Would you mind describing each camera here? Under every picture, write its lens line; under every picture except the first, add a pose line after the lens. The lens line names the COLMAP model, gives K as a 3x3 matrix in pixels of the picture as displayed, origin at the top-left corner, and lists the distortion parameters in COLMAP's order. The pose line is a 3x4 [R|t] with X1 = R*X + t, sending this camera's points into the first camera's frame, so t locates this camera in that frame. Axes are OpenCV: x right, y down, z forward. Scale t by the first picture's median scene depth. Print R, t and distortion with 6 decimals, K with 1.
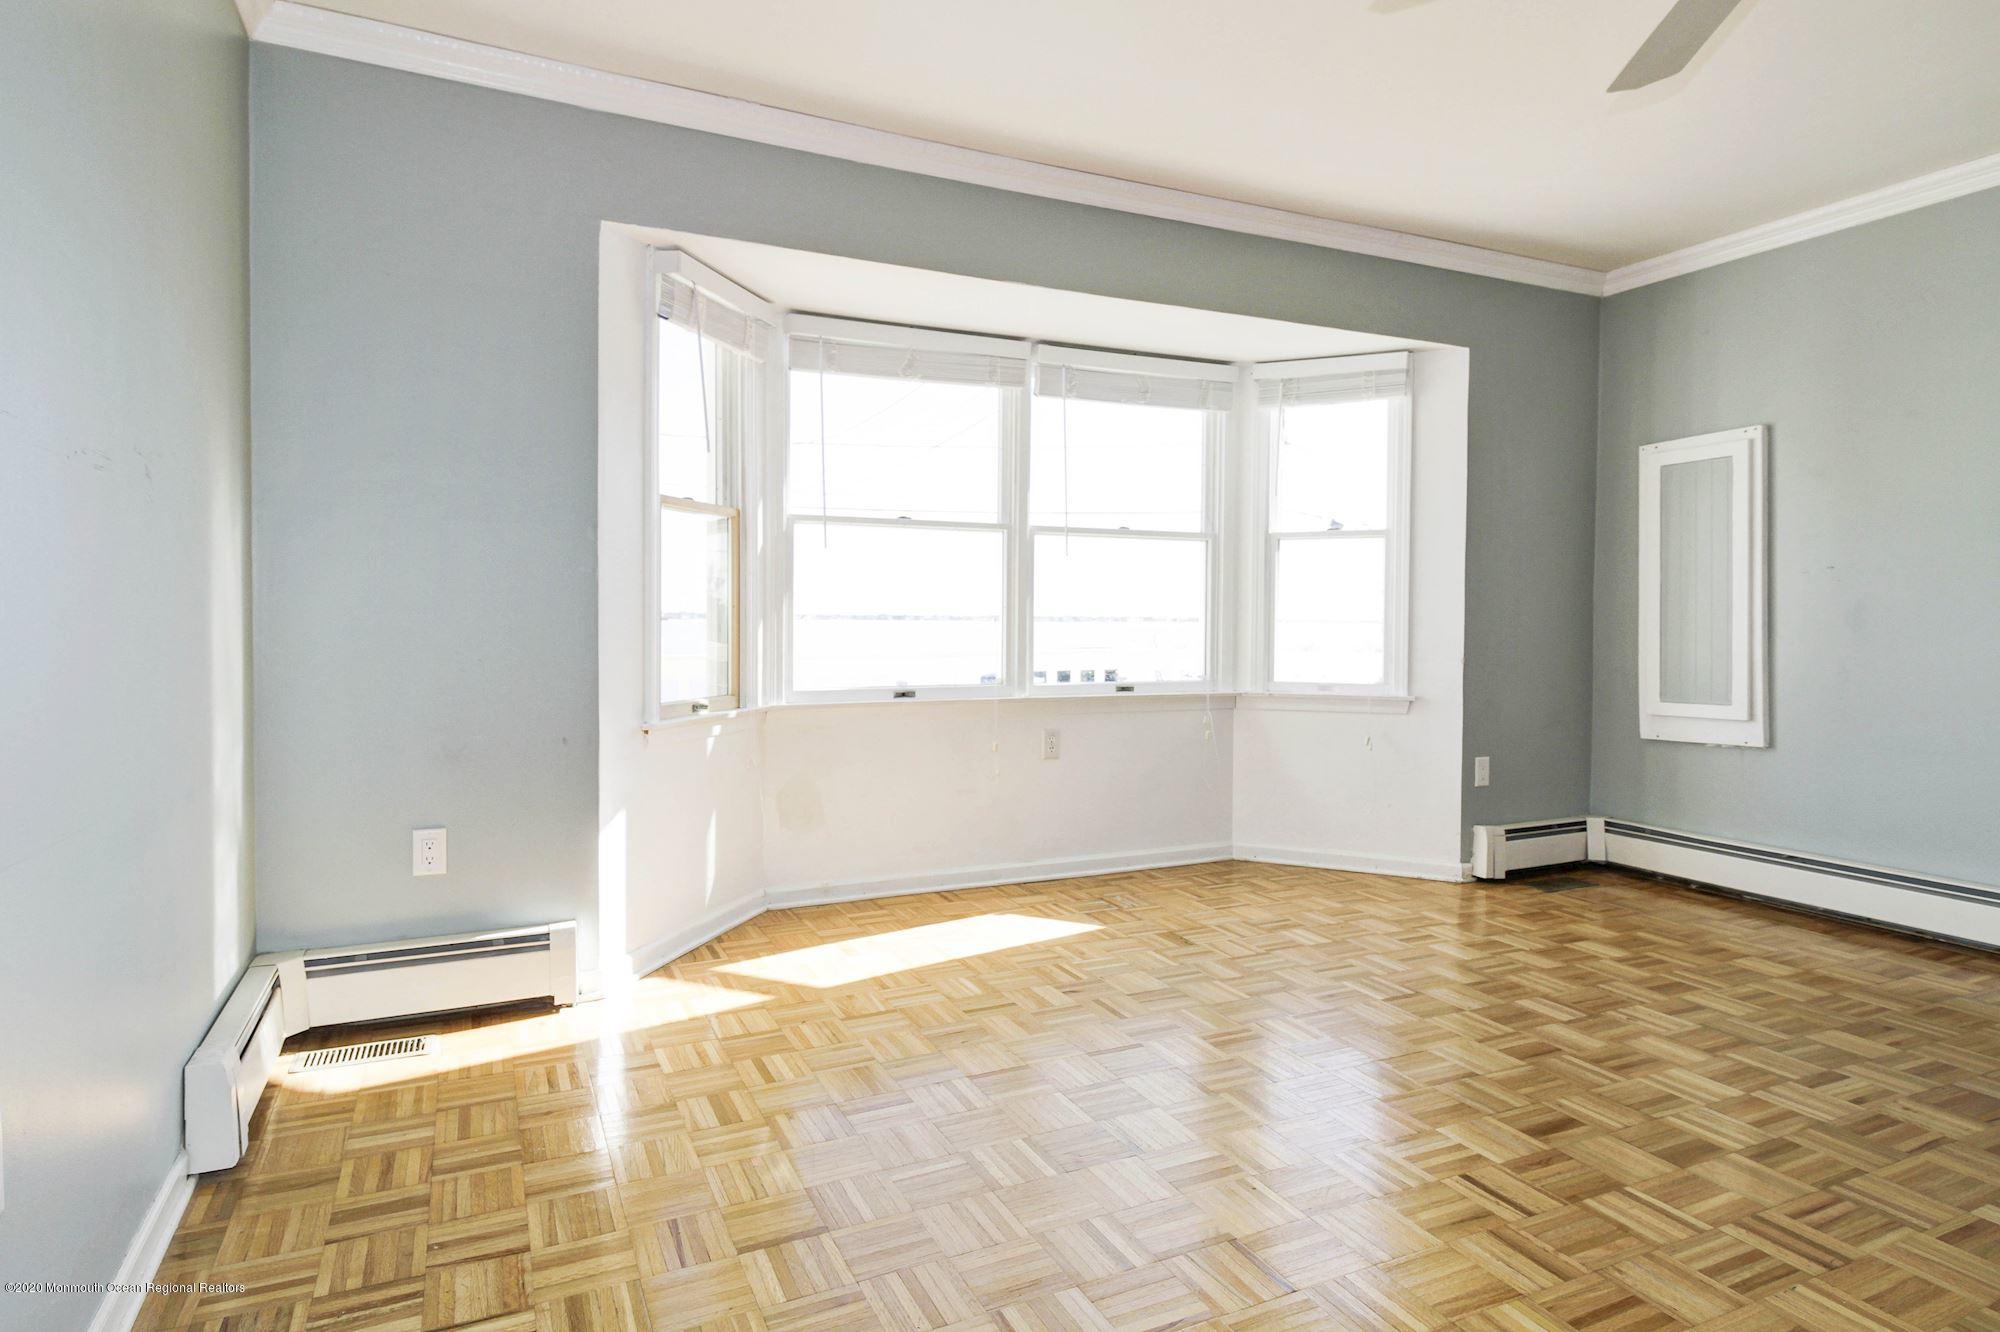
lens RADIAL K [[1073.6, 0, 988.3], [0, 1073.6, 639.7], [0, 0, 1]] dist [0.003437, 0.000814]
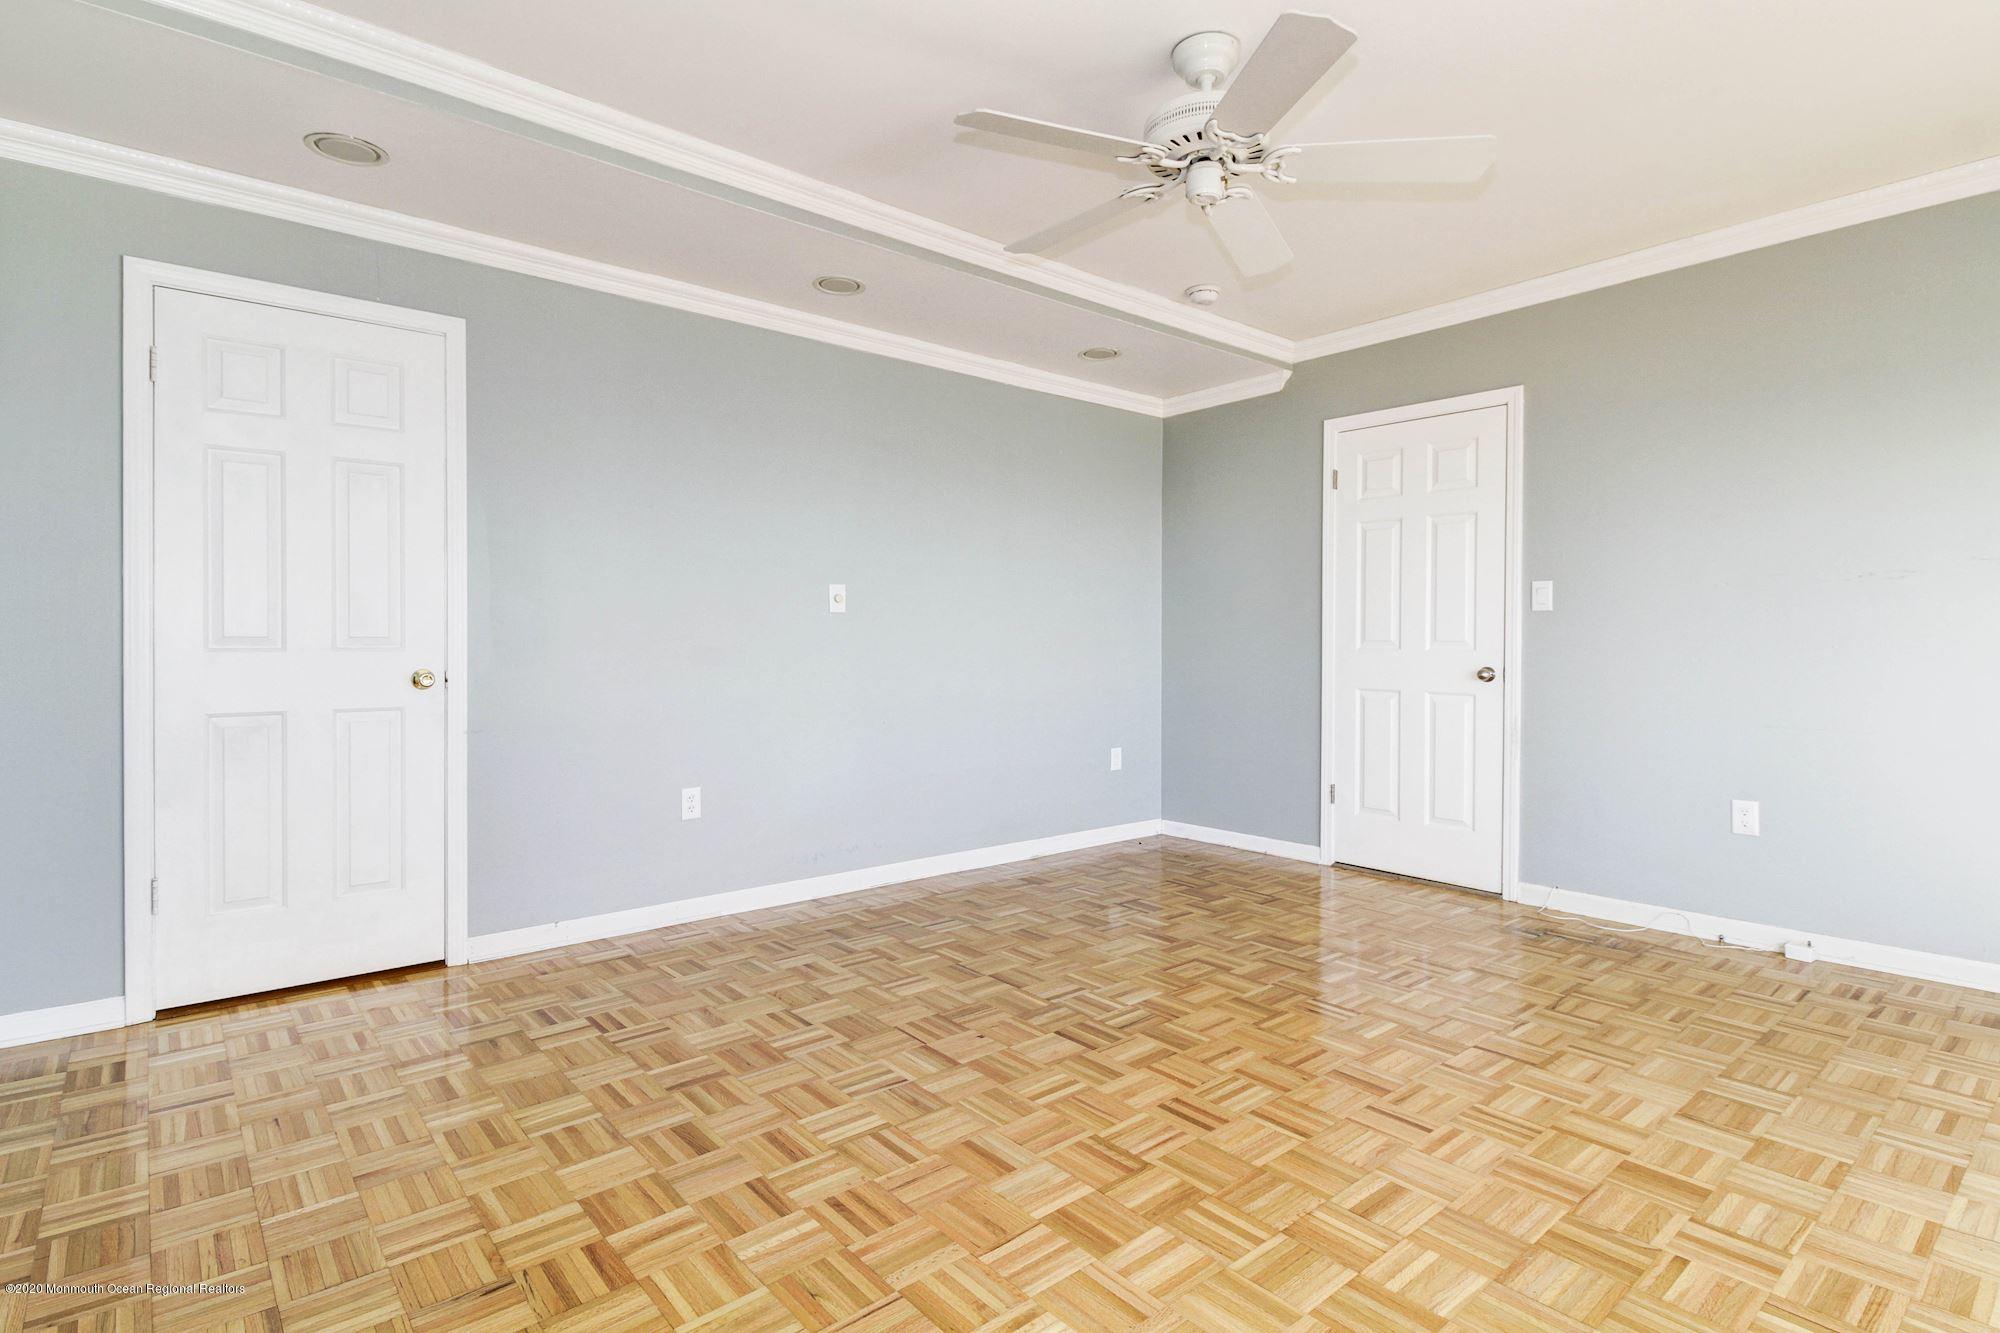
lens RADIAL K [[982.6, 0, 1028.2], [0, 982.6, 640.1], [0, 0, 1]] dist [0.015169, -0.010177]
pose [[-0.962057, -0.006412, -0.272772, 0.553239], [-0.011613, 0.999780, 0.017460, -0.019303], [0.272600, 0.019965, -0.961920, 0.914480]]
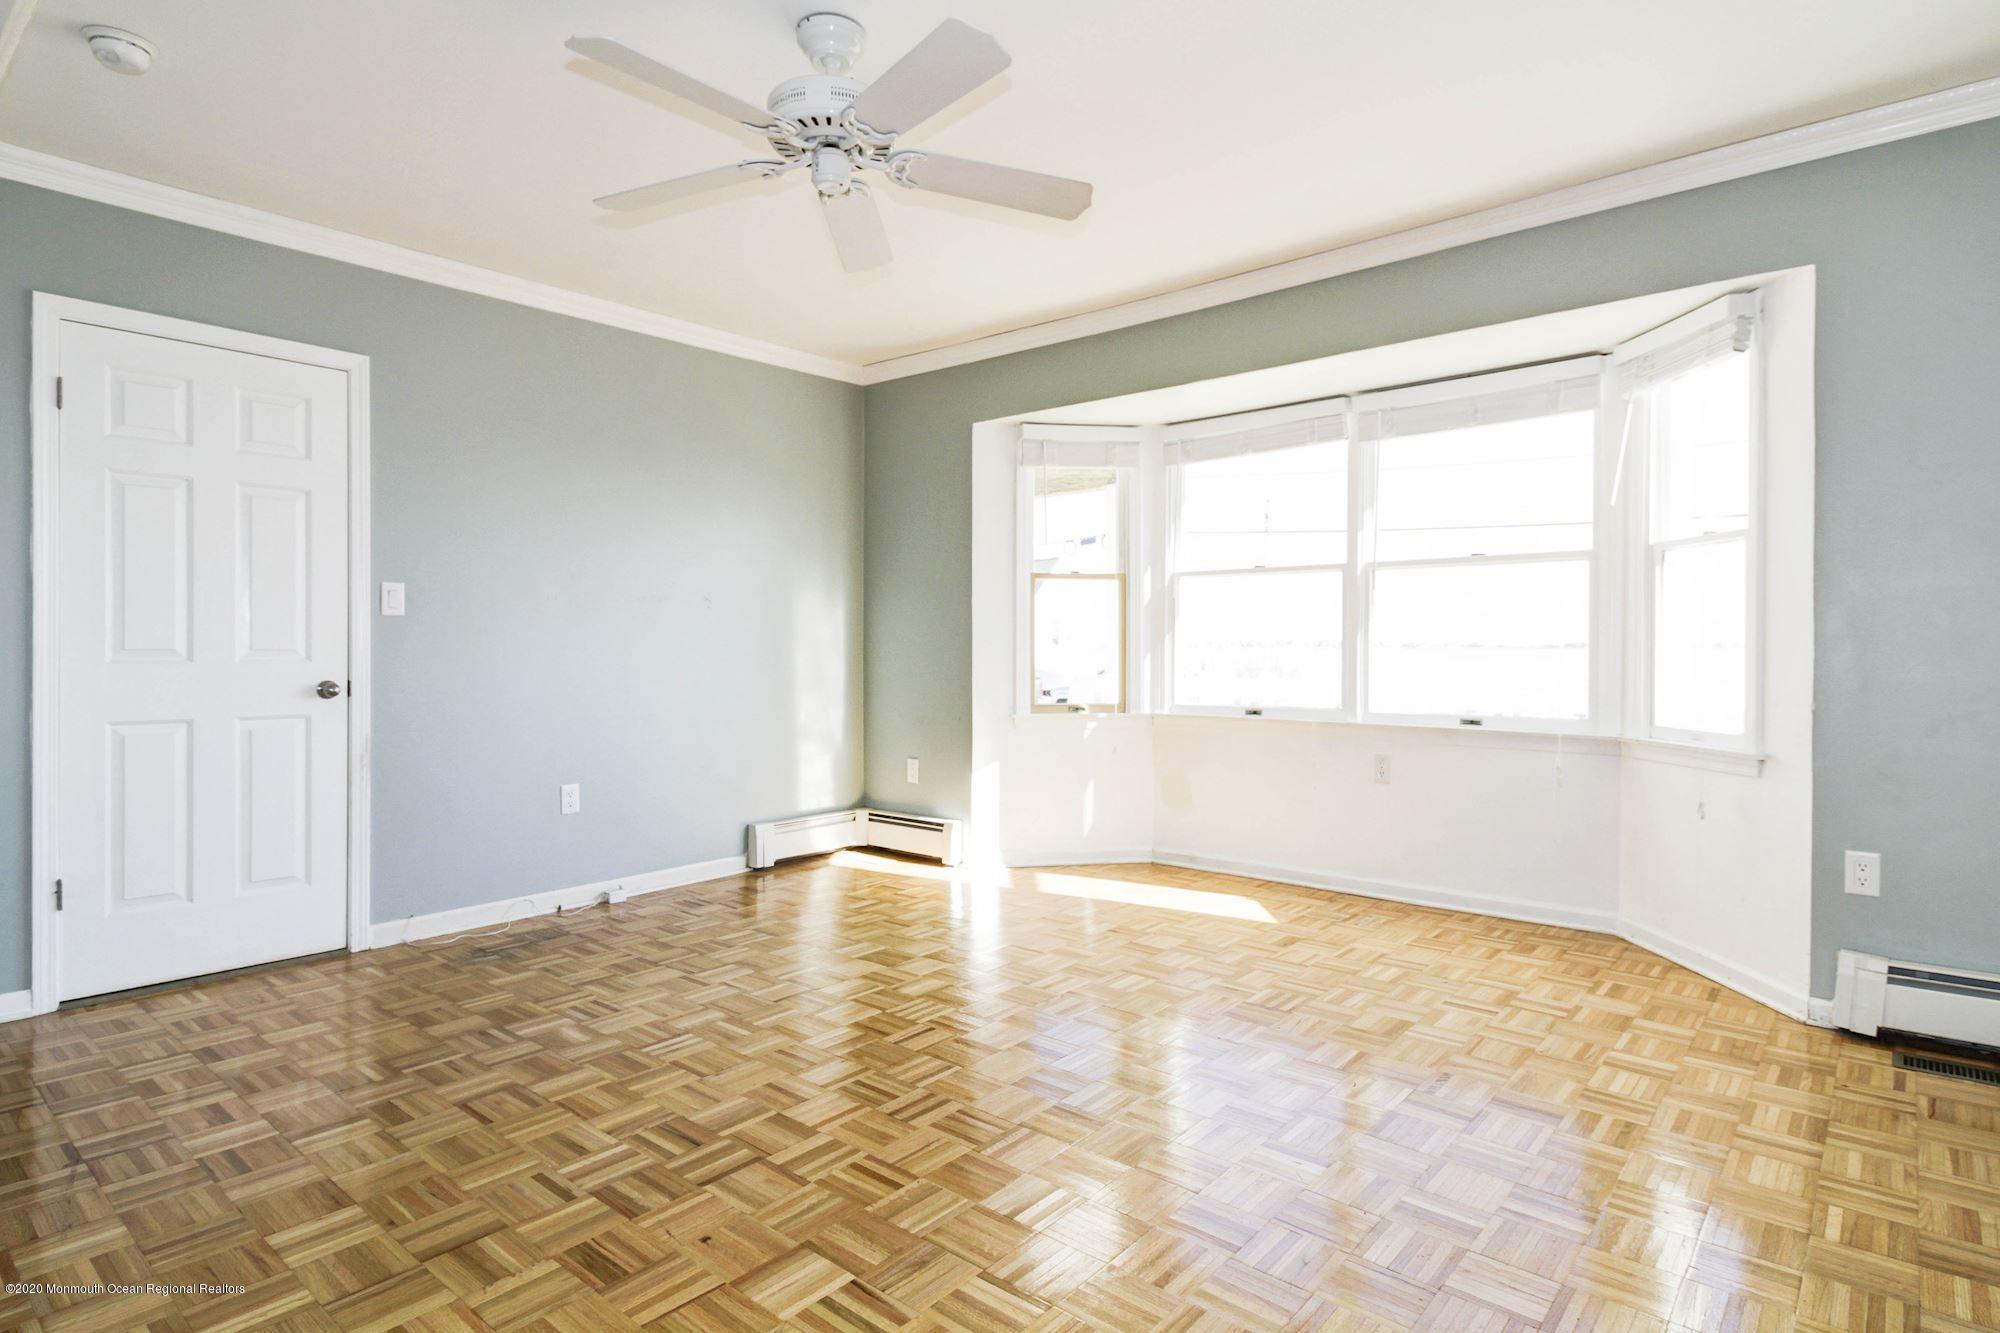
lens RADIAL K [[1073.6, 0, 988.3], [0, 1073.6, 640.2], [0, 0, 1]] dist [0.003437, 0.000814]
pose [[0.402270, -0.009630, -0.915471, 0.884779], [-0.012824, 0.999787, -0.016153, -0.006518], [0.915431, 0.018238, 0.402061, 0.225190]]
